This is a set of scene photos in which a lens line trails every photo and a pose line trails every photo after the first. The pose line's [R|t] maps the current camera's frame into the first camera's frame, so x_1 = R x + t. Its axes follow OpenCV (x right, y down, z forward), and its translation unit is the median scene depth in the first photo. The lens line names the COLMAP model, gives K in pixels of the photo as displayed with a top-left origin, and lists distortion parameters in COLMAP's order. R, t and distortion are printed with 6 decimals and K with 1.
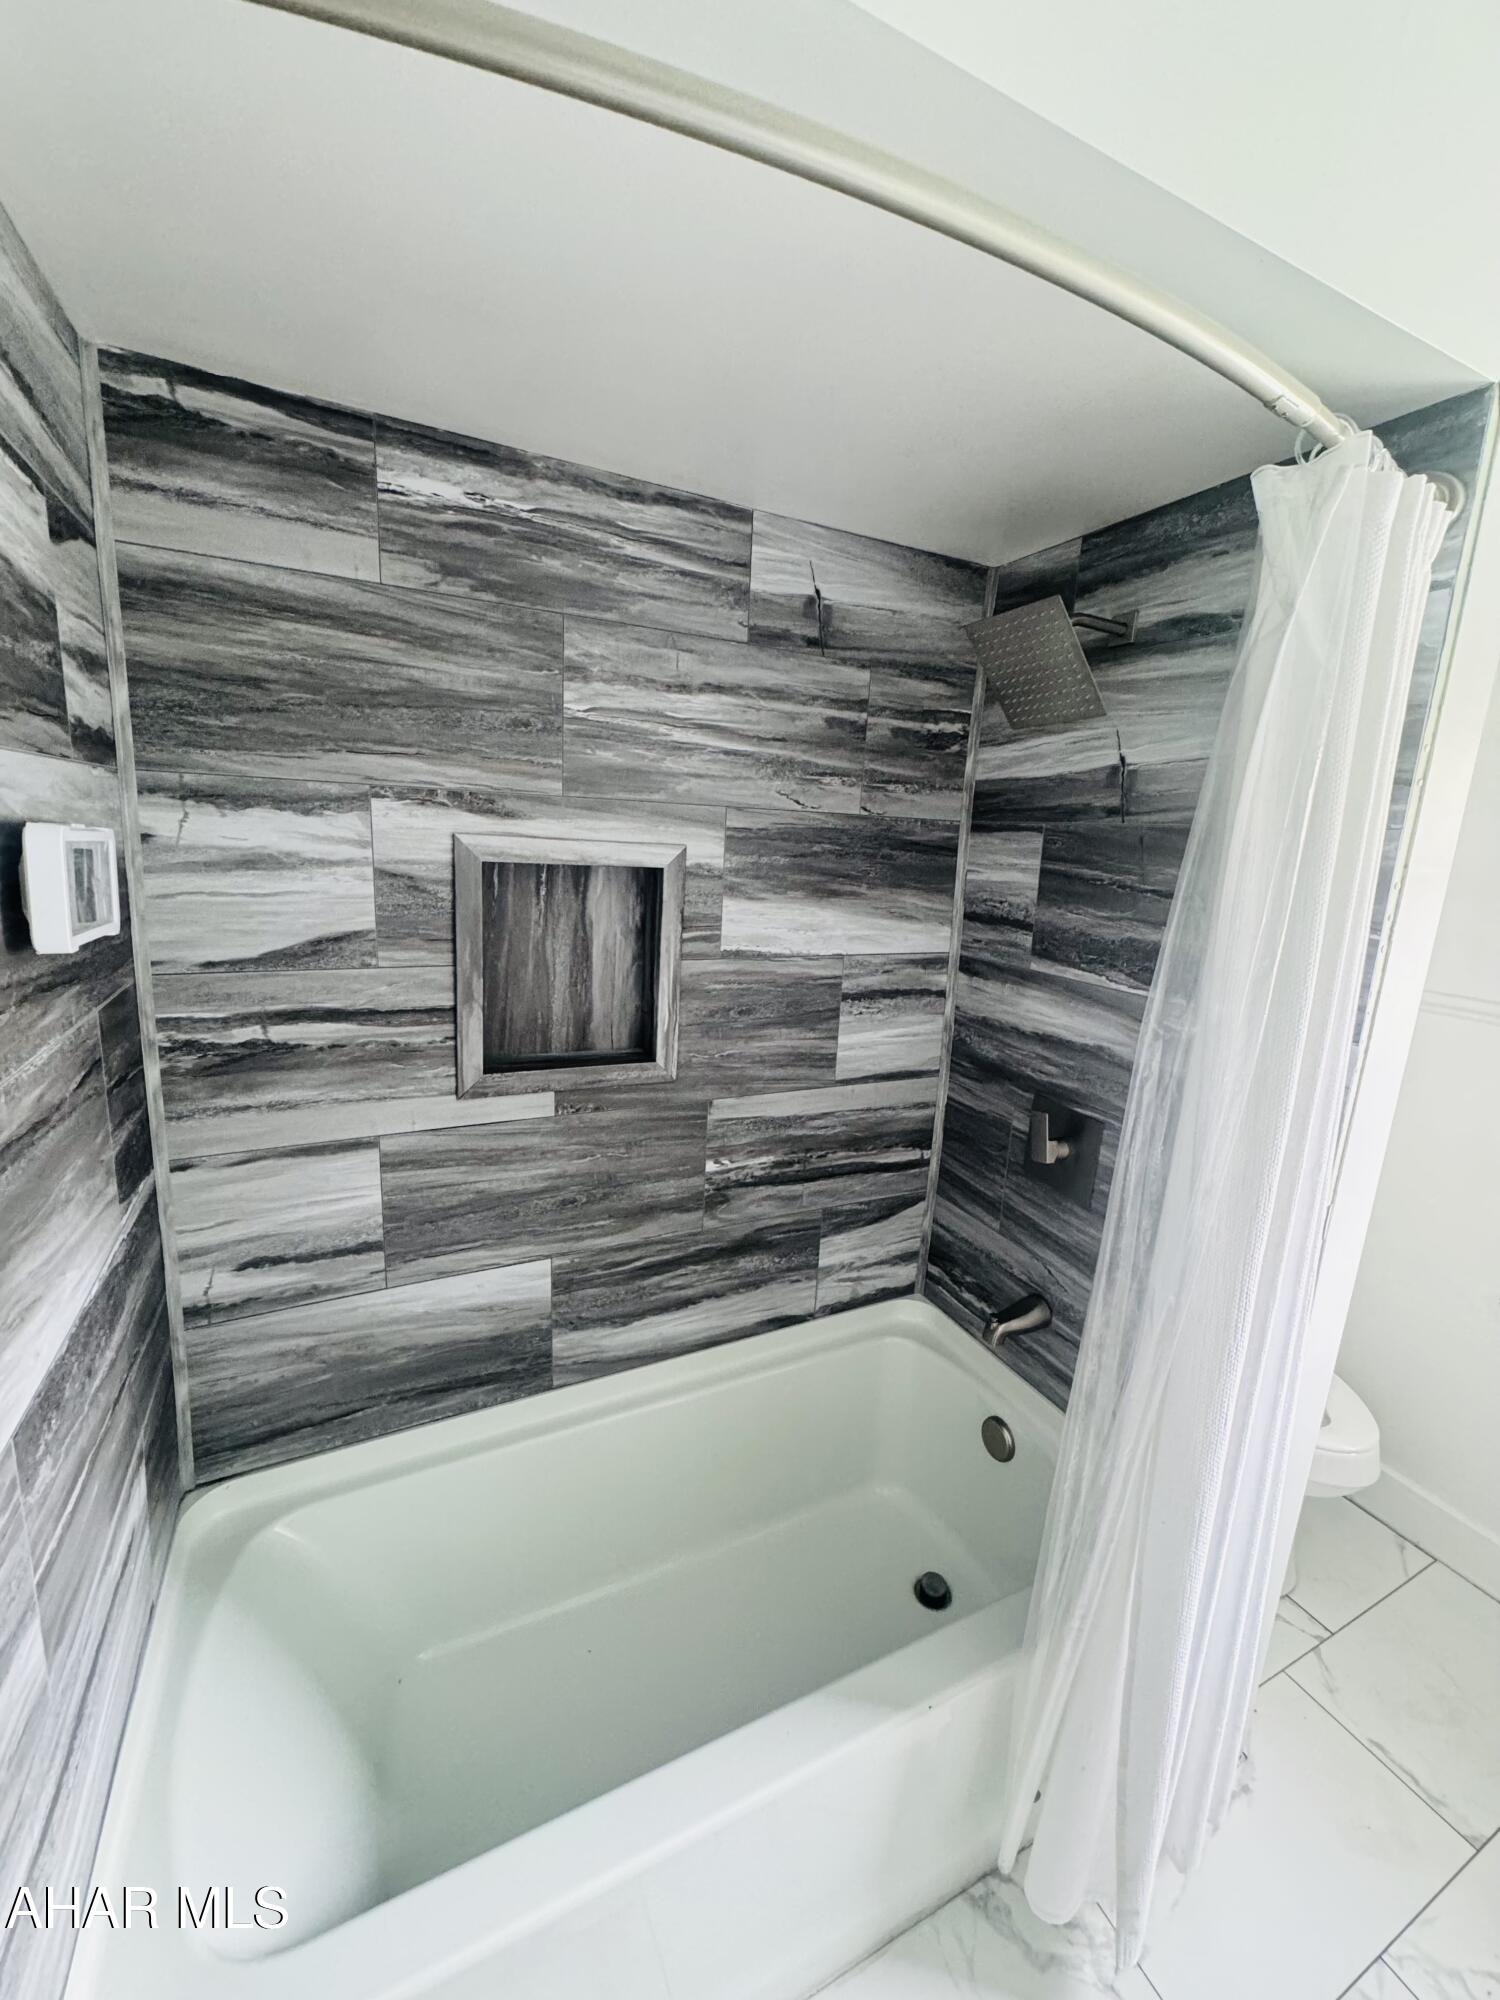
lens RADIAL K [[795.5, 0, 751.0], [0, 795.5, 997.9], [0, 0, 1]] dist [-0.003129, 0.000256]
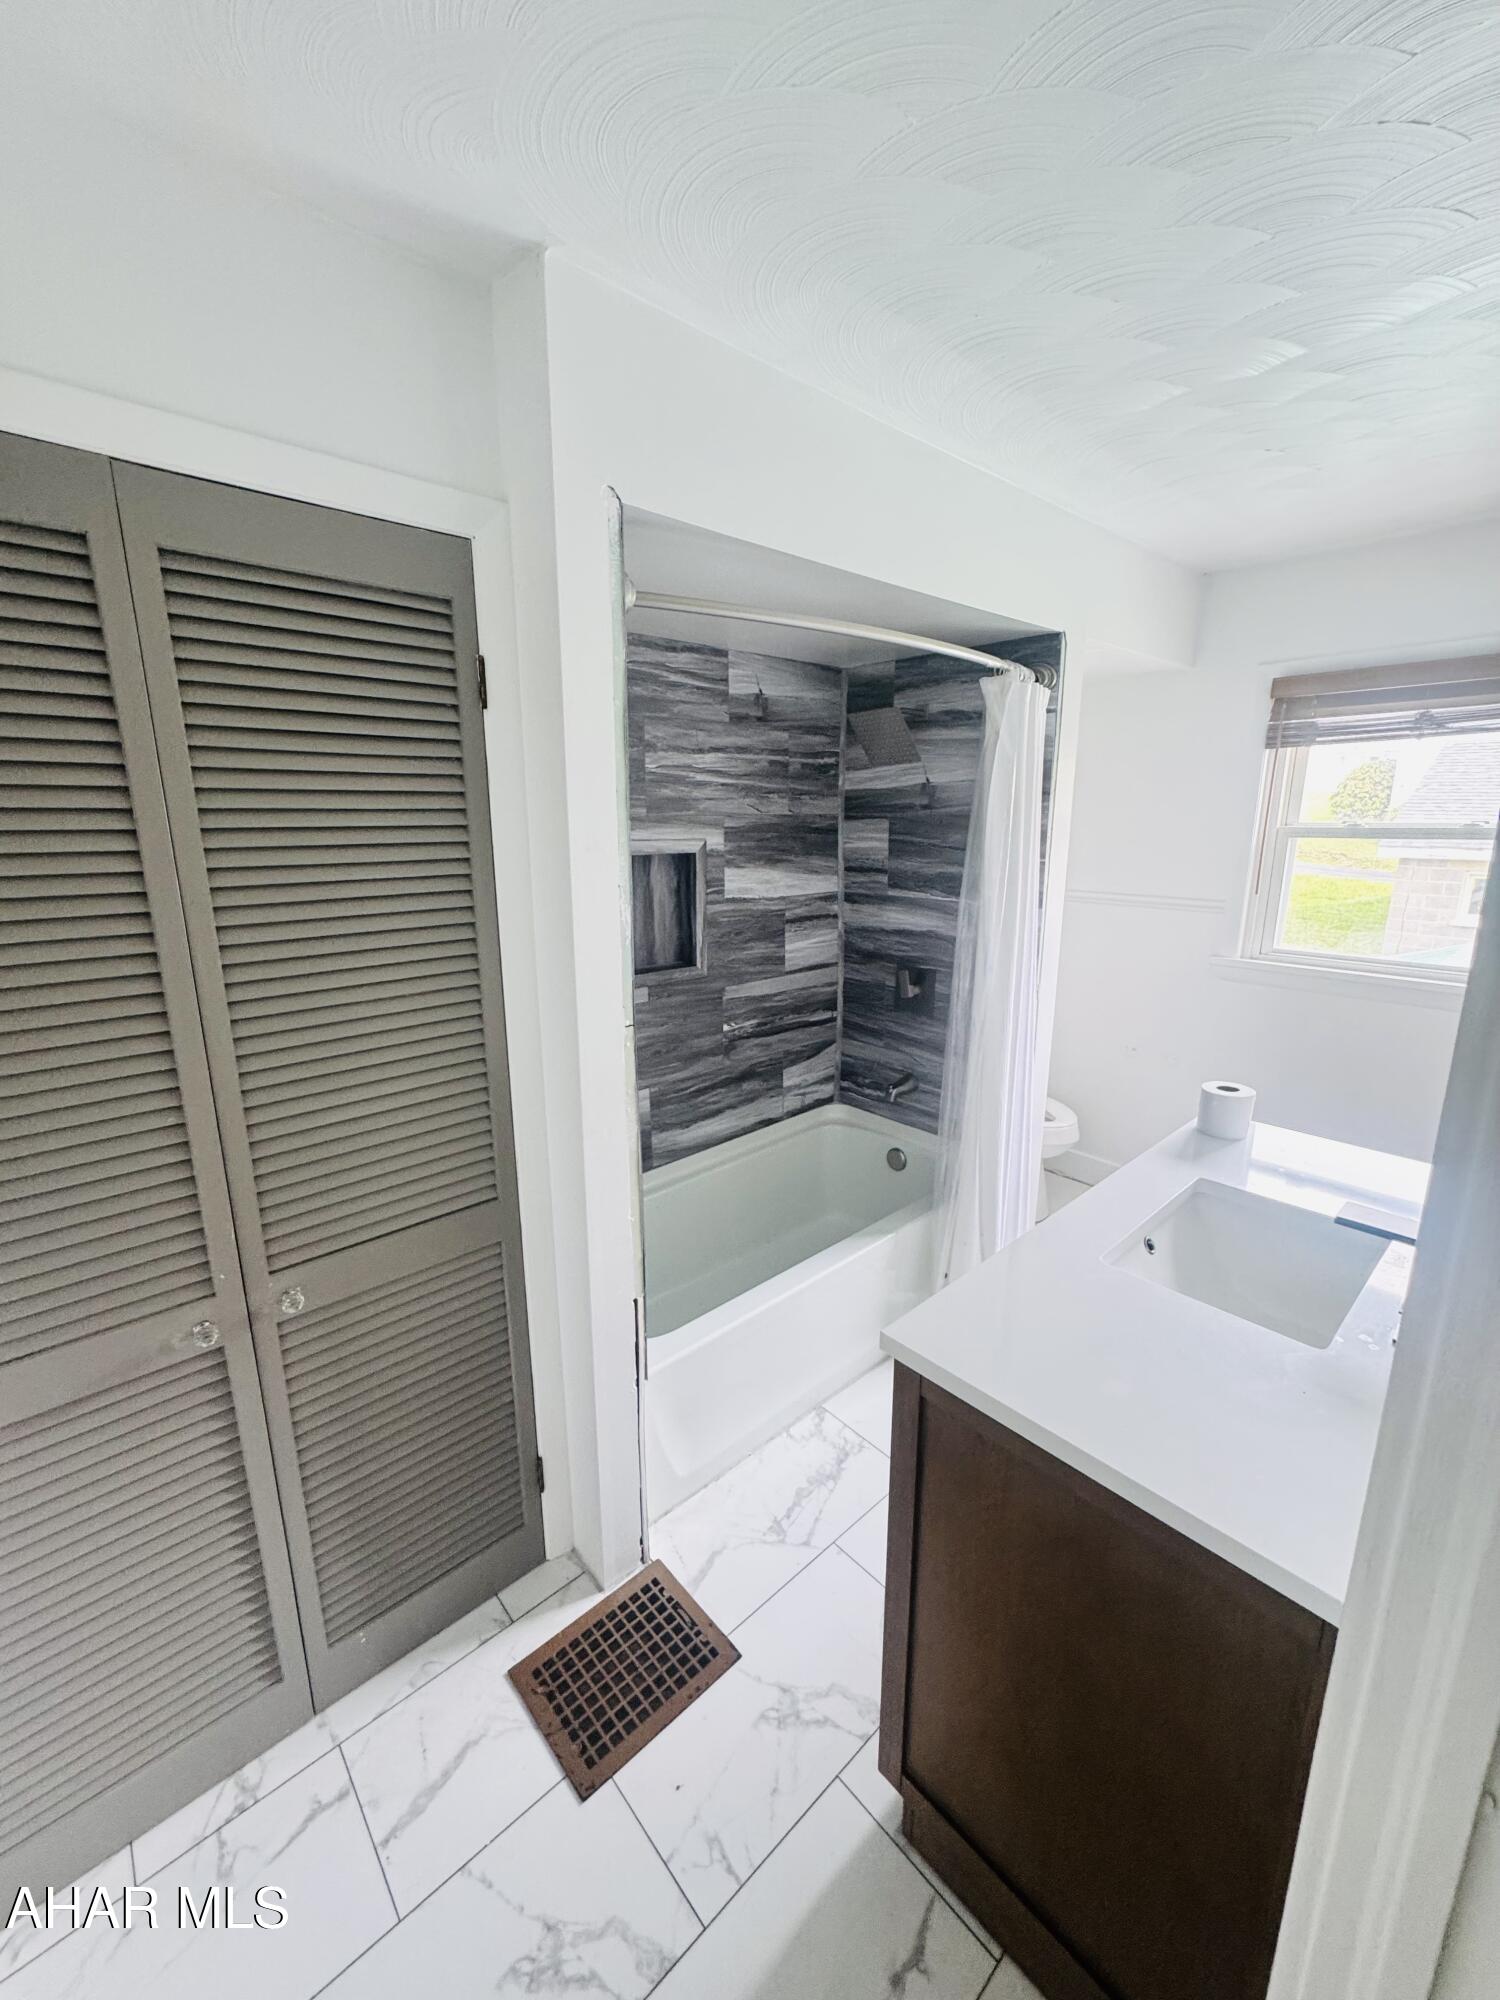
lens RADIAL K [[795.5, 0, 749.3], [0, 795.5, 1000.4], [0, 0, 1]] dist [-0.003129, 0.000256]
pose [[0.959791, -0.117989, 0.254715, -0.453701], [0.109895, 0.992886, 0.045830, 0.087092], [-0.258310, -0.015996, 0.965930, -0.688792]]
